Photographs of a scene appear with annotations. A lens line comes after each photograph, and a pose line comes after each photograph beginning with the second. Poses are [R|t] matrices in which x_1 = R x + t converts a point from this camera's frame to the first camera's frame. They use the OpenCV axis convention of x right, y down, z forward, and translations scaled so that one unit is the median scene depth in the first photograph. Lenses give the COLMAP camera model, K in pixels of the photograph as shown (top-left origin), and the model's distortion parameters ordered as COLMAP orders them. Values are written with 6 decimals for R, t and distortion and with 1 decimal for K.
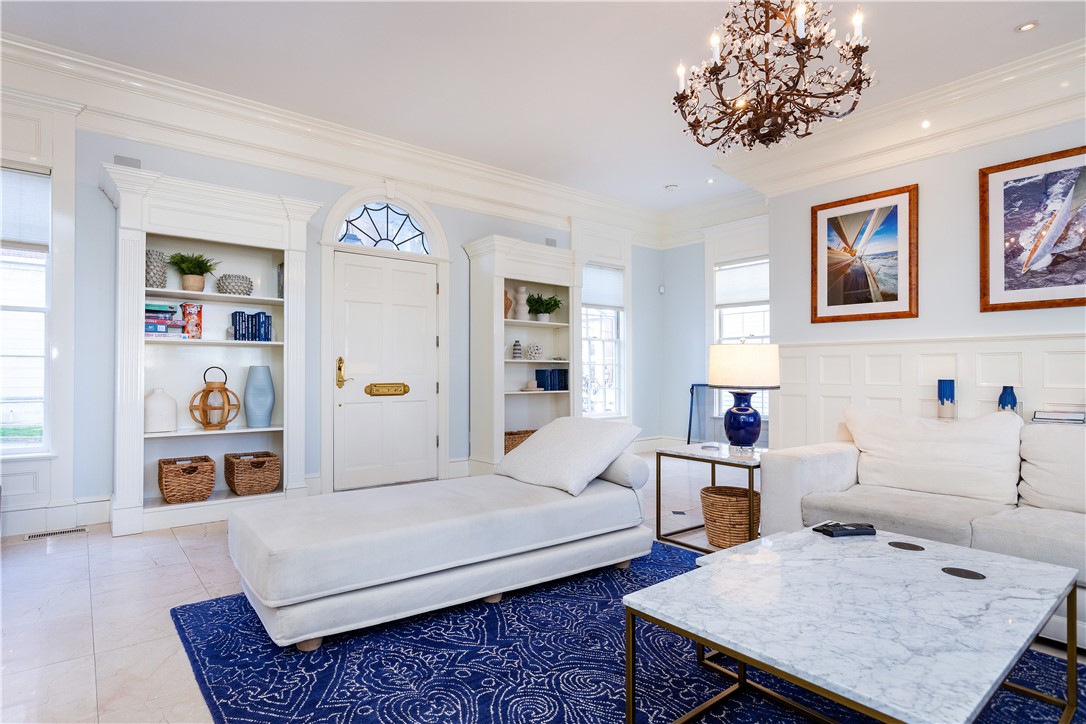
lens RADIAL K [[557.0, 0, 540.7], [0, 557.0, 367.9], [0, 0, 1]] dist [0.000160, -0.000012]
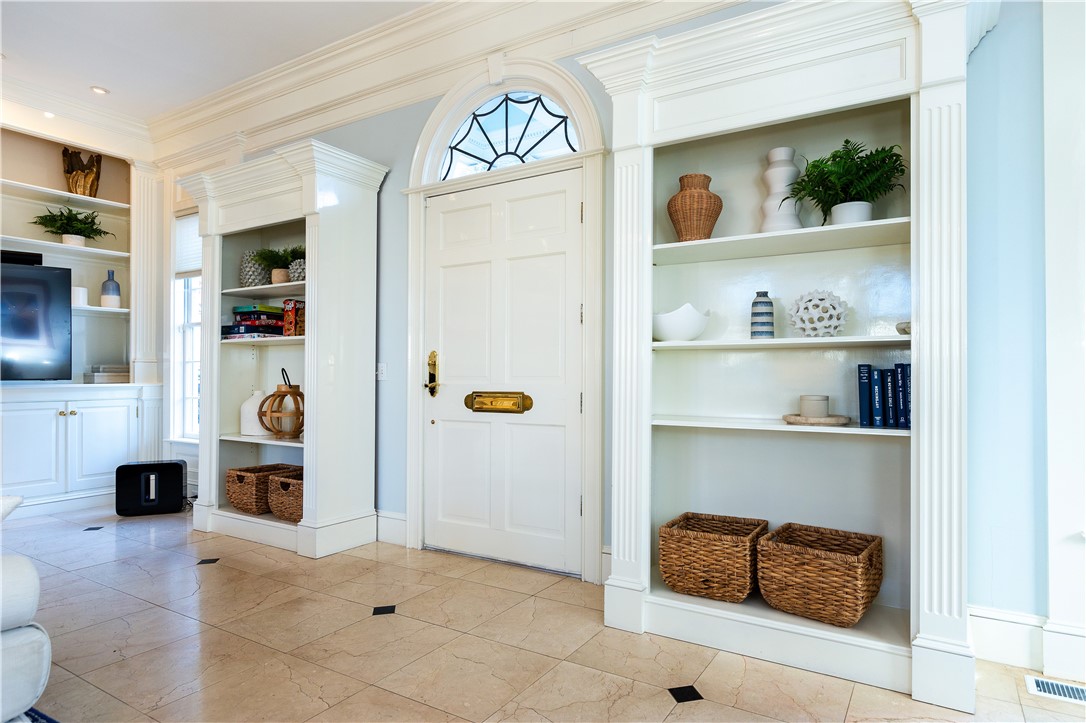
lens RADIAL K [[637.5, 0, 540.9], [0, 637.5, 363.8], [0, 0, 1]] dist [-0.002852, 0.000056]
pose [[0.304911, -0.018741, -0.952196, 0.389811], [0.010419, 0.999812, -0.016342, 0.009296], [0.952324, -0.004938, 0.305049, 0.825294]]
